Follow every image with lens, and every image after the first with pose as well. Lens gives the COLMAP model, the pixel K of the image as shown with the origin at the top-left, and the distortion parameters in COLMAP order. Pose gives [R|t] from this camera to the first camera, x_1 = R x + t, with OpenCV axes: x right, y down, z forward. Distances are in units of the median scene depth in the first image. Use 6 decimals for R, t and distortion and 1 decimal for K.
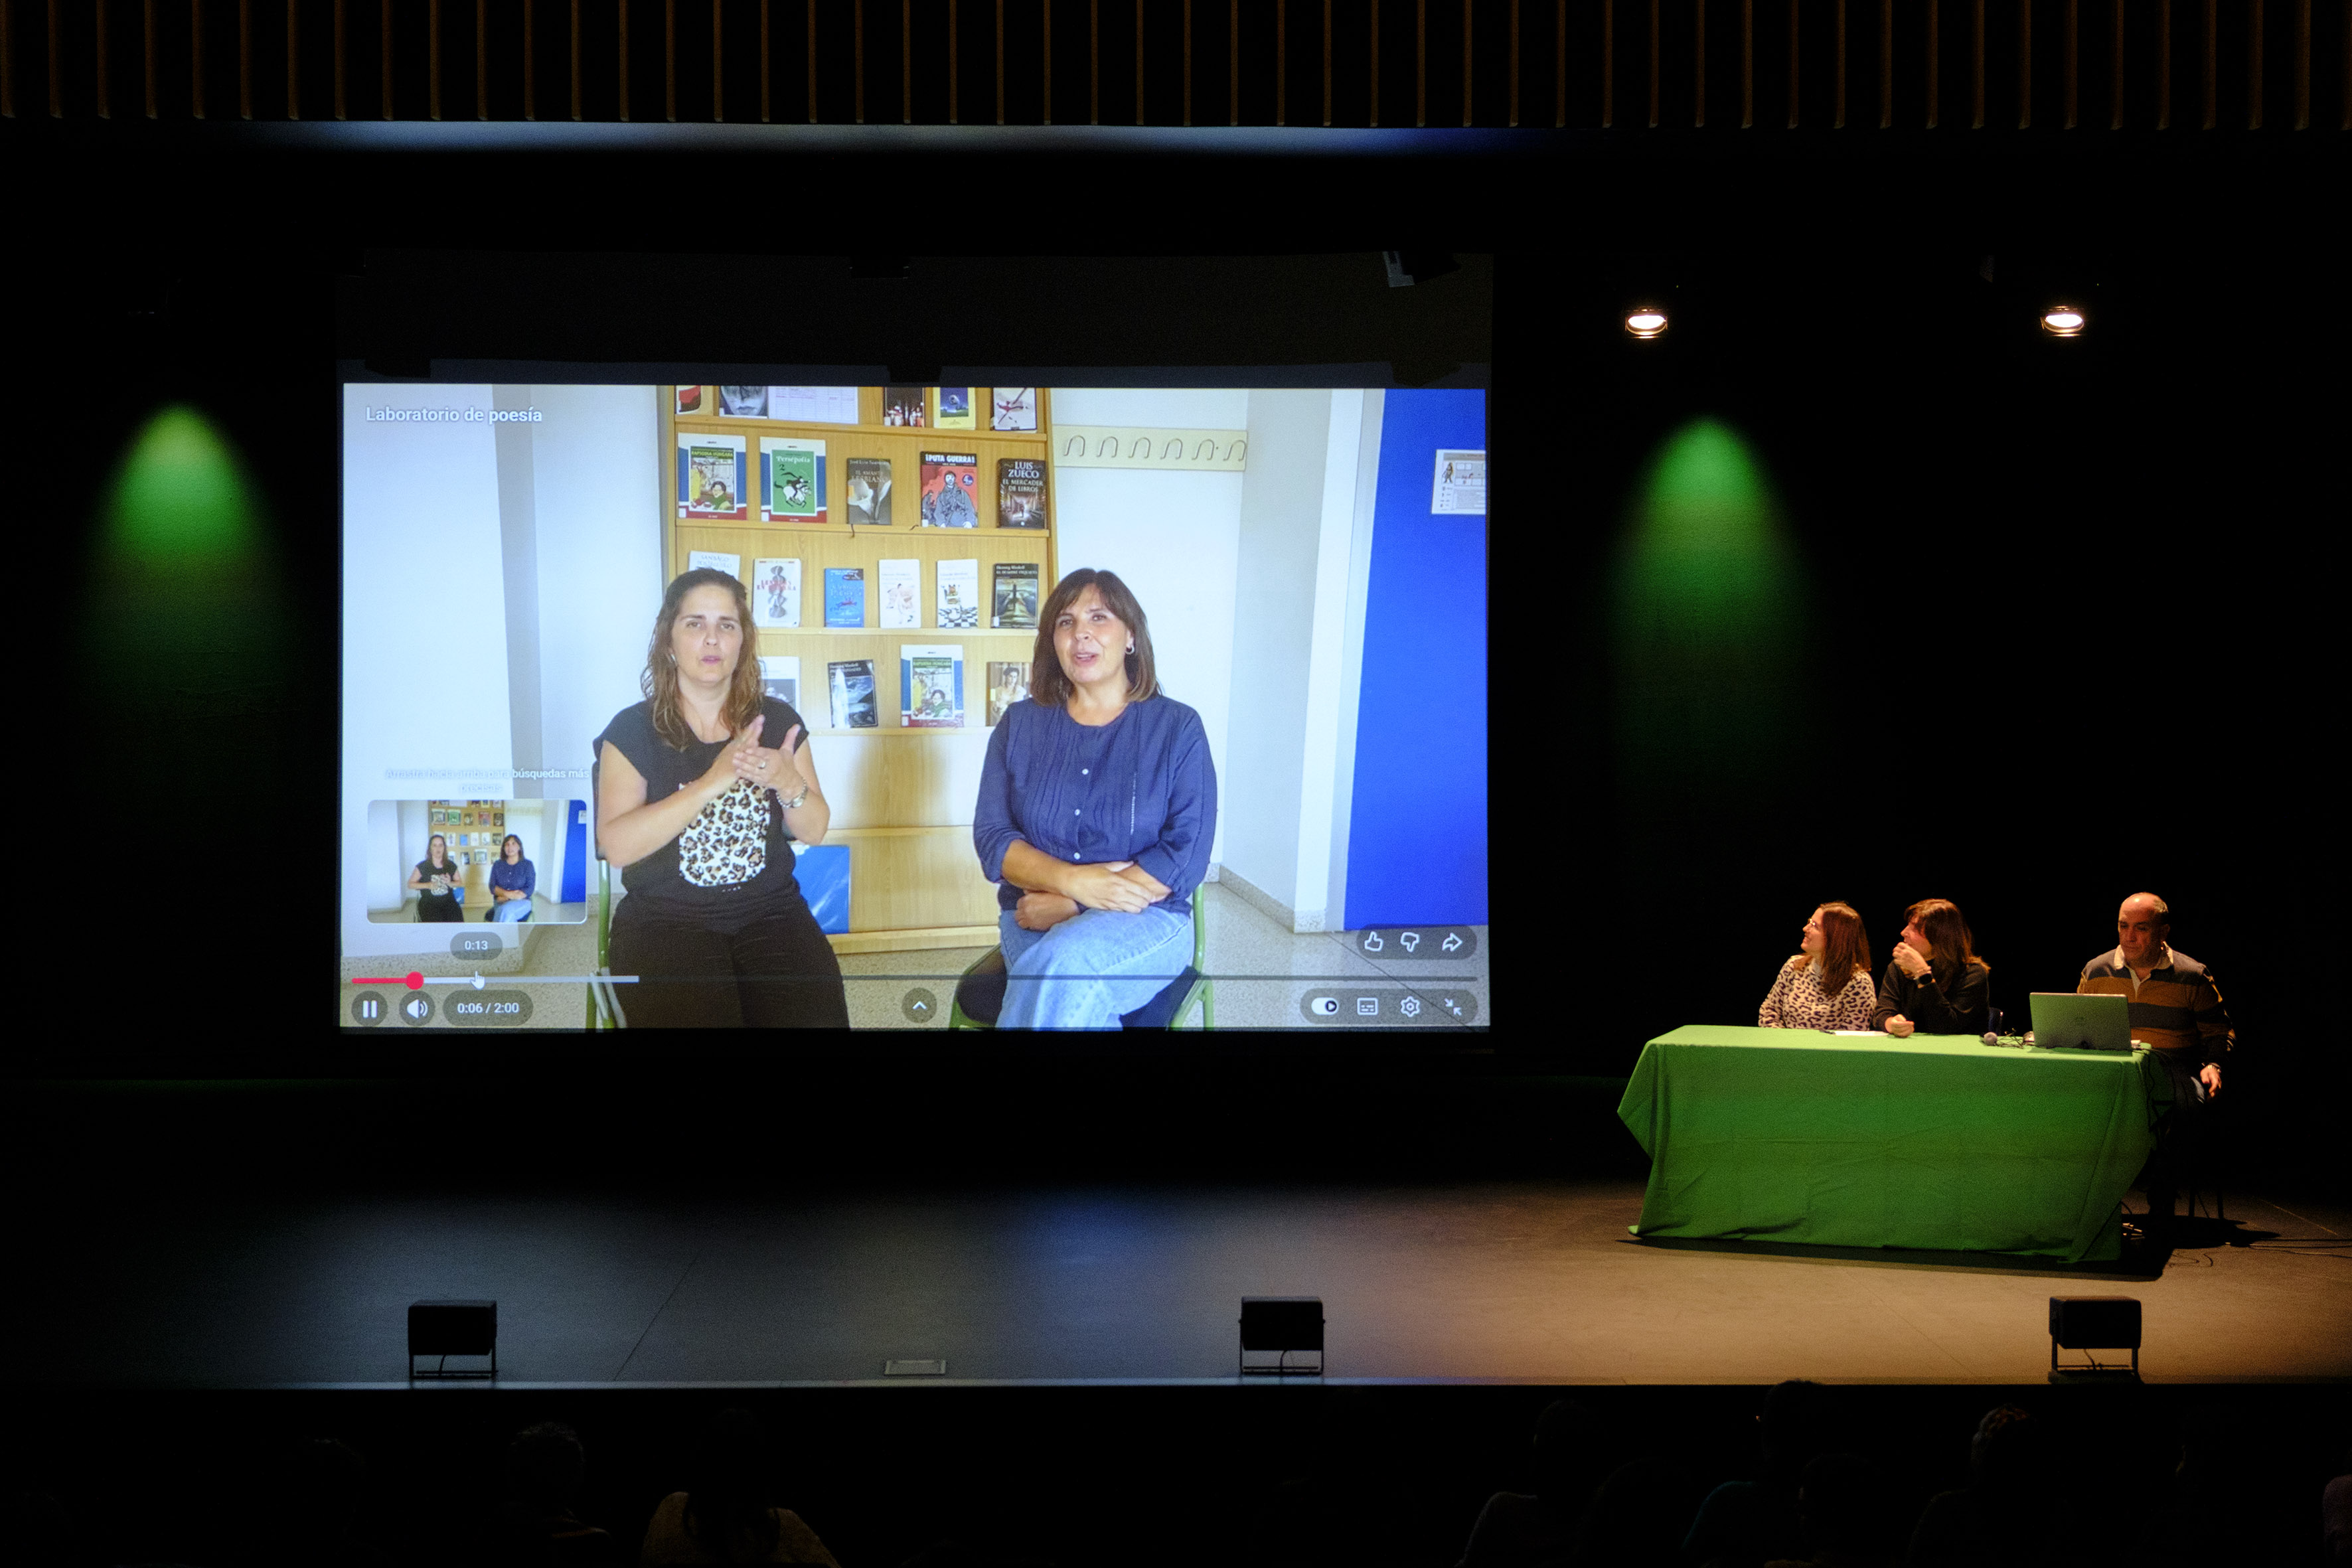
lens RADIAL K [[3373.9, 0, 1174.1], [0, 3373.9, 787.0], [0, 0, 1]] dist [0.019204, 0.000000]
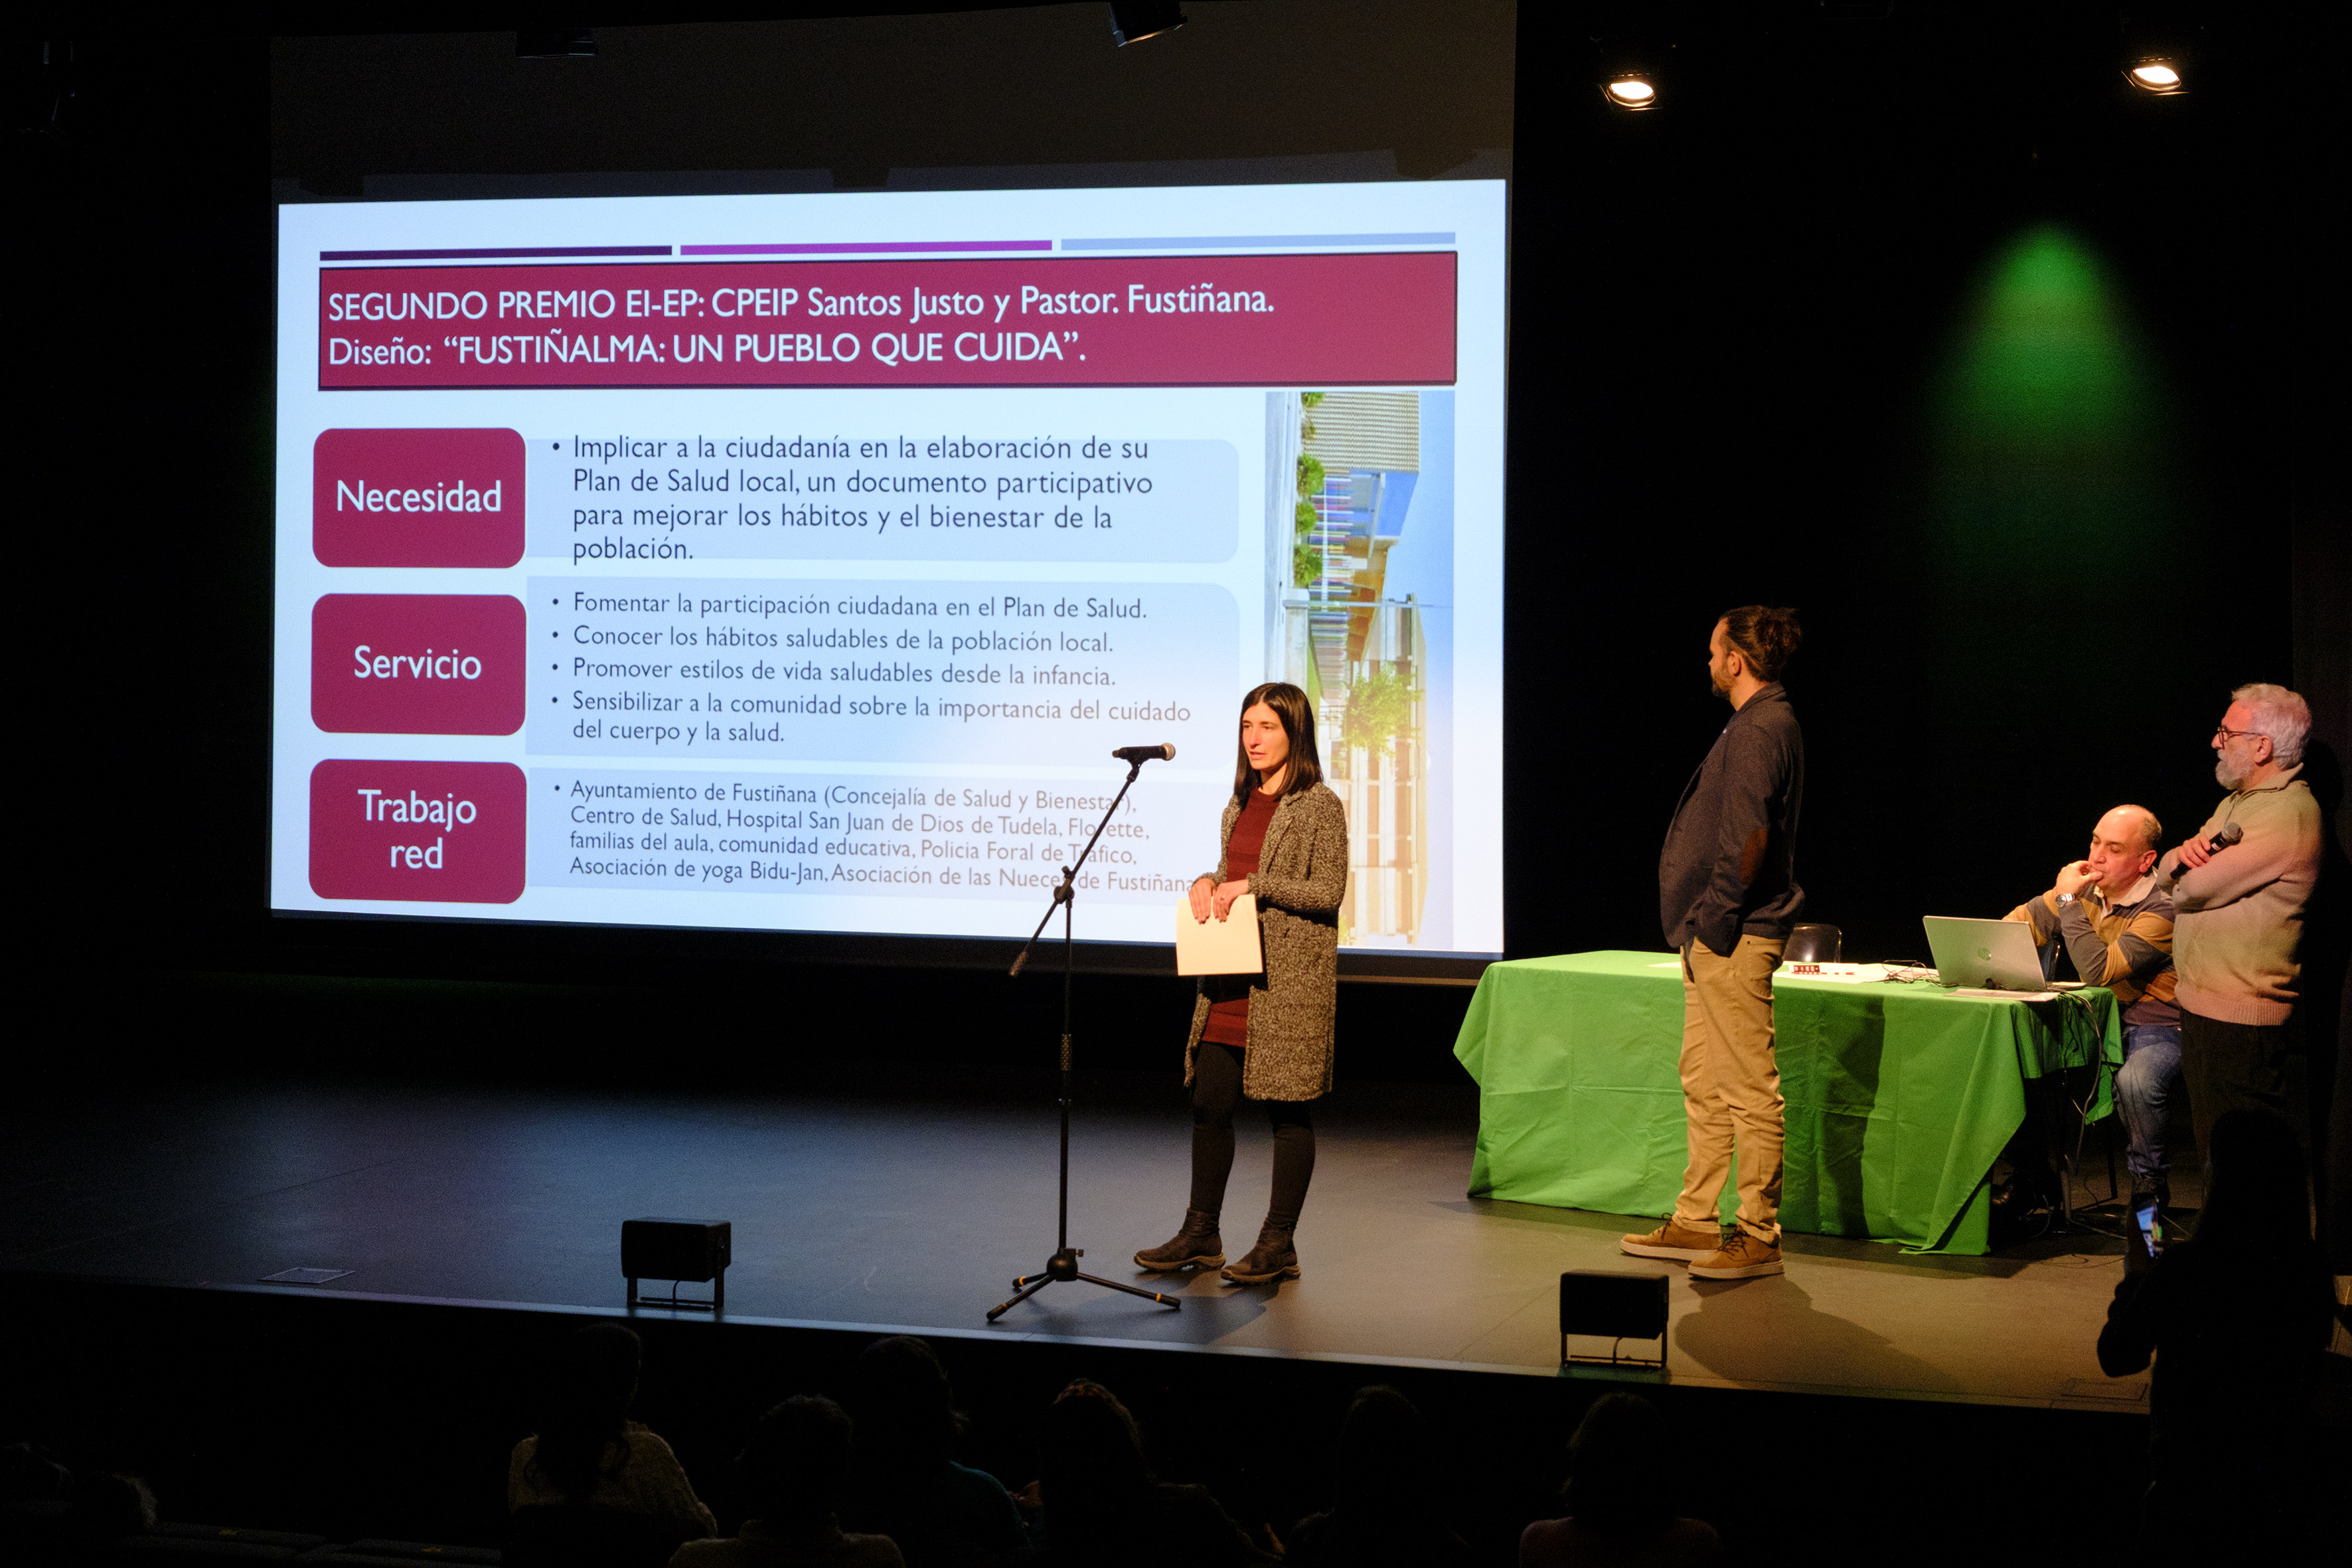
lens RADIAL K [[4102.6, 0, 1151.3], [0, 4102.6, 646.6], [0, 0, 1]] dist [0.062281, 0.000000]
pose [[0.948880, 0.010152, -0.315475, 0.372832], [-0.011068, 0.999938, -0.001111, -0.000005], [0.315444, 0.004546, 0.948933, 0.009631]]
